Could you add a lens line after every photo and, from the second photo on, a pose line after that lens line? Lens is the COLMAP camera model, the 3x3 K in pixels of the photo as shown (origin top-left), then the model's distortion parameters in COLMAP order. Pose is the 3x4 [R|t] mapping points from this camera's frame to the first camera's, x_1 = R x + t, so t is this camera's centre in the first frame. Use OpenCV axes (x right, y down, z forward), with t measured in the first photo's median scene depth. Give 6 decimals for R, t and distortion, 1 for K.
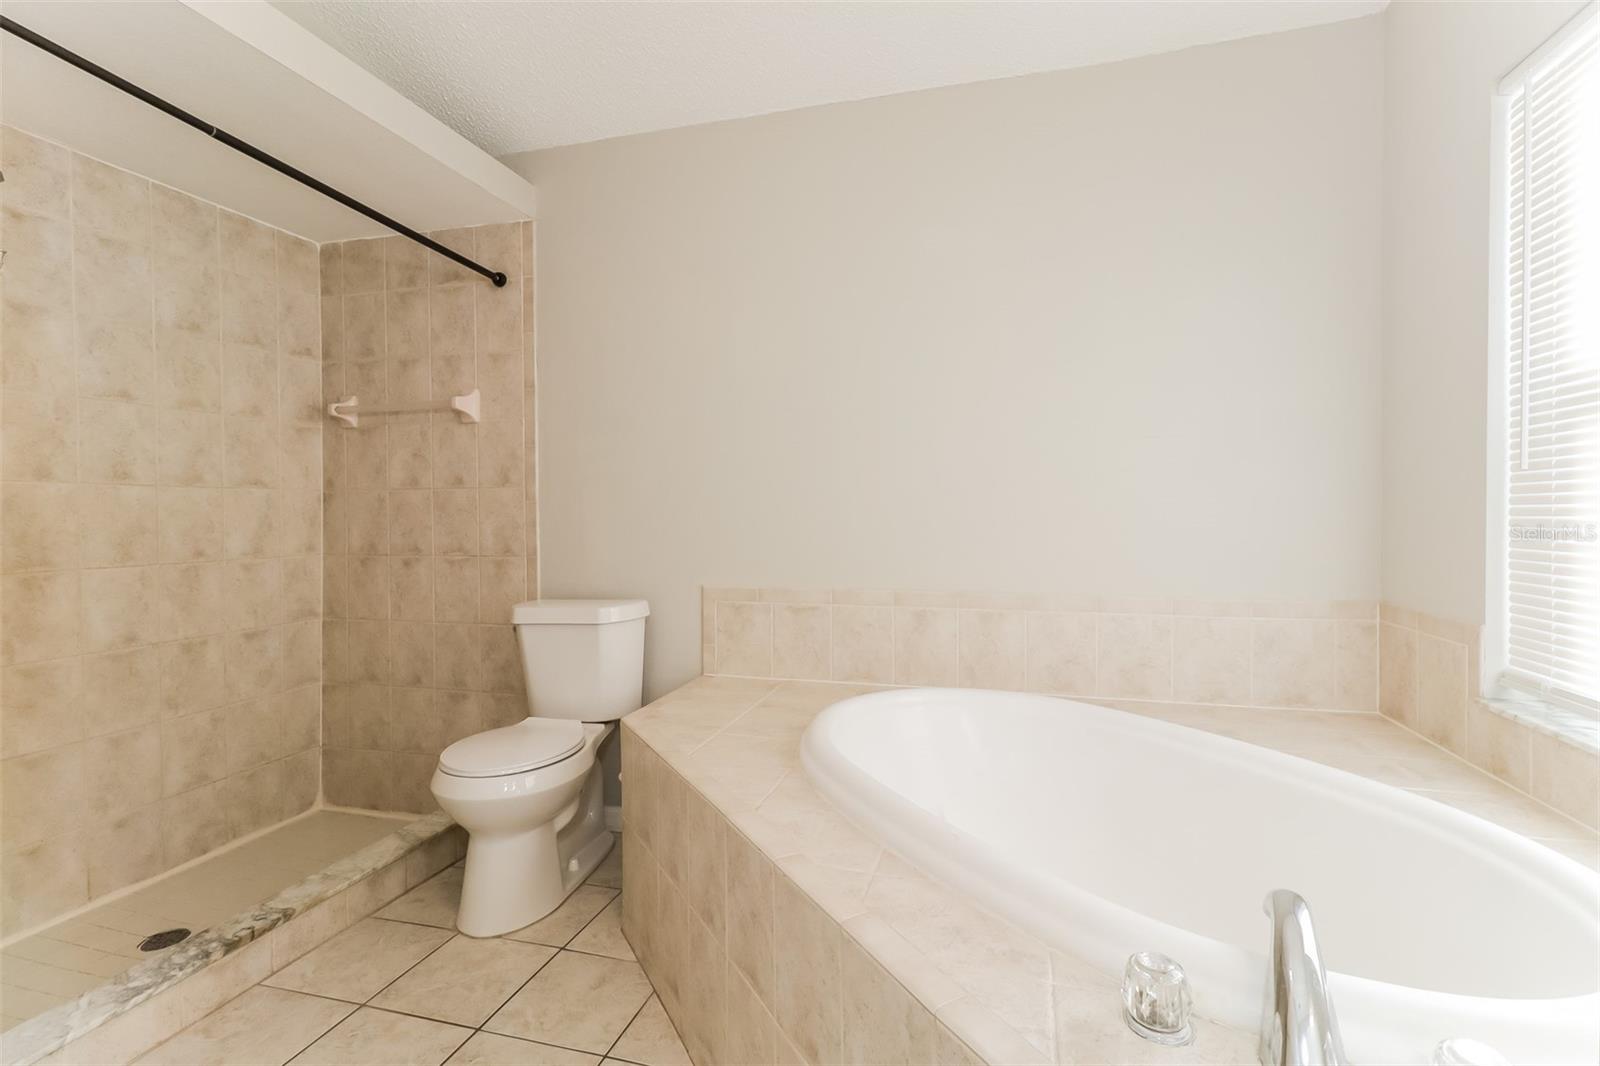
lens RADIAL K [[739.8, 0, 814.4], [0, 739.8, 528.0], [0, 0, 1]] dist [0.031208, -0.005941]
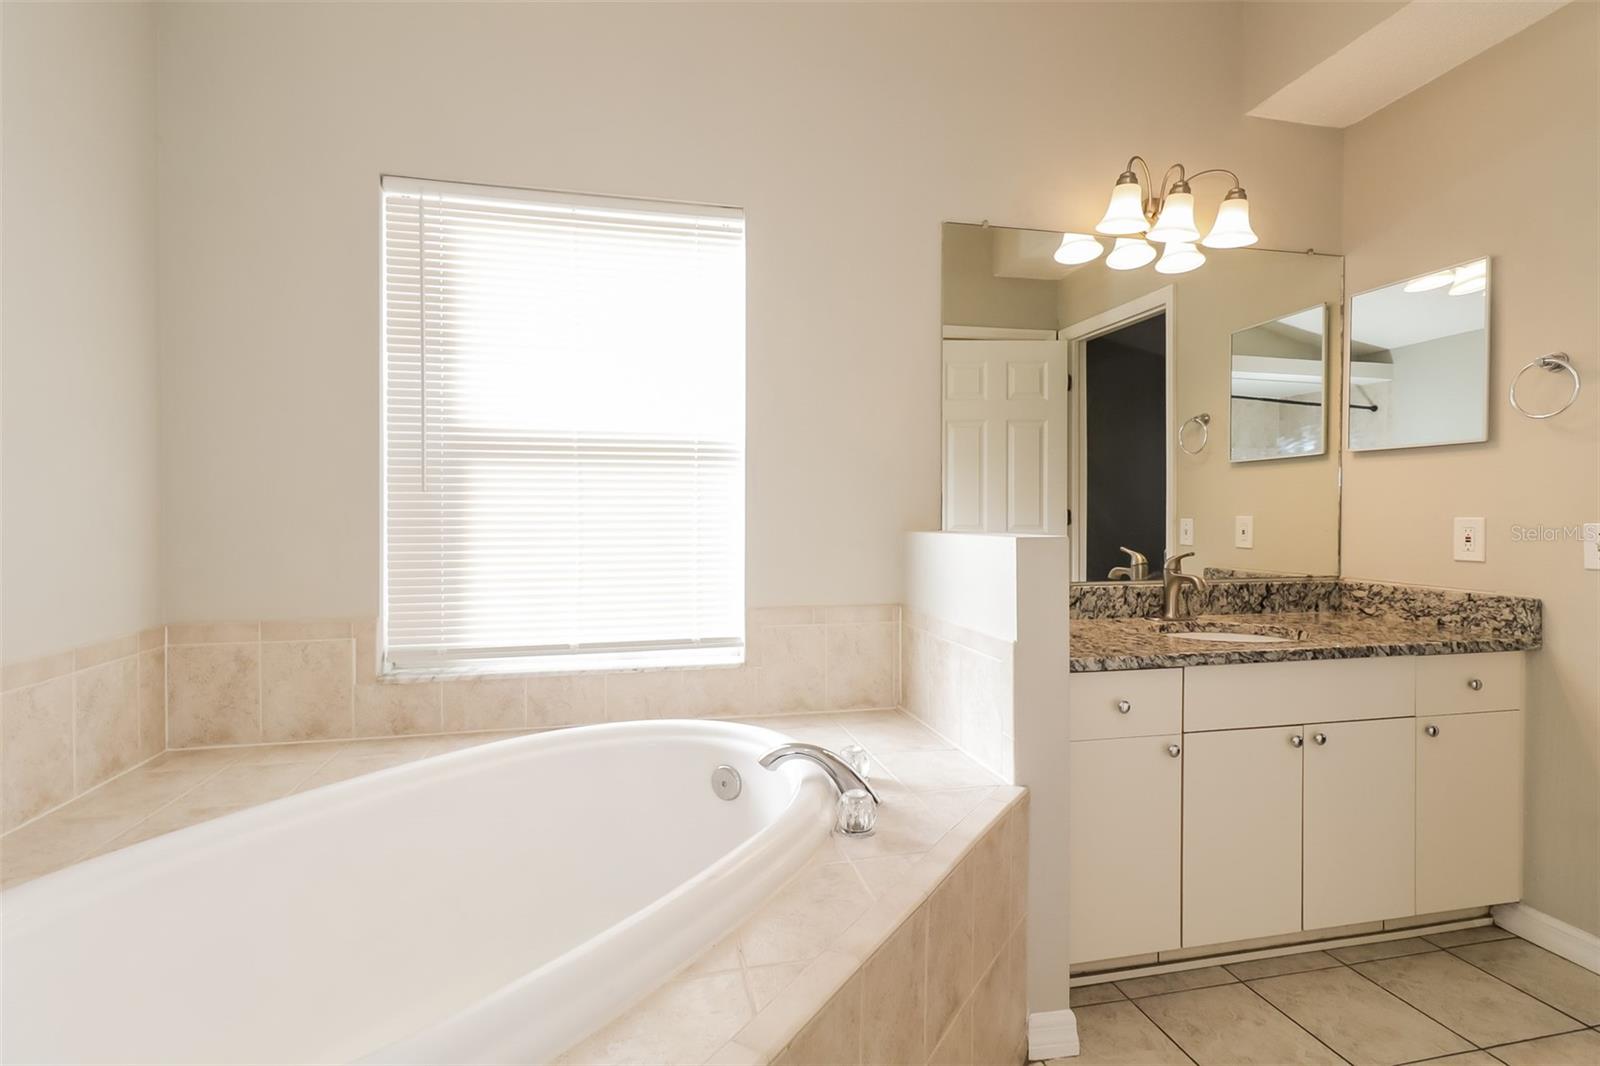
lens RADIAL K [[739.8, 0, 814.4], [0, 739.8, 528.0], [0, 0, 1]] dist [0.031208, -0.005941]
pose [[-0.486541, -0.014331, 0.873540, -0.508924], [0.009221, 0.999726, 0.021537, -0.033187], [-0.873609, 0.018533, -0.486275, 1.003290]]
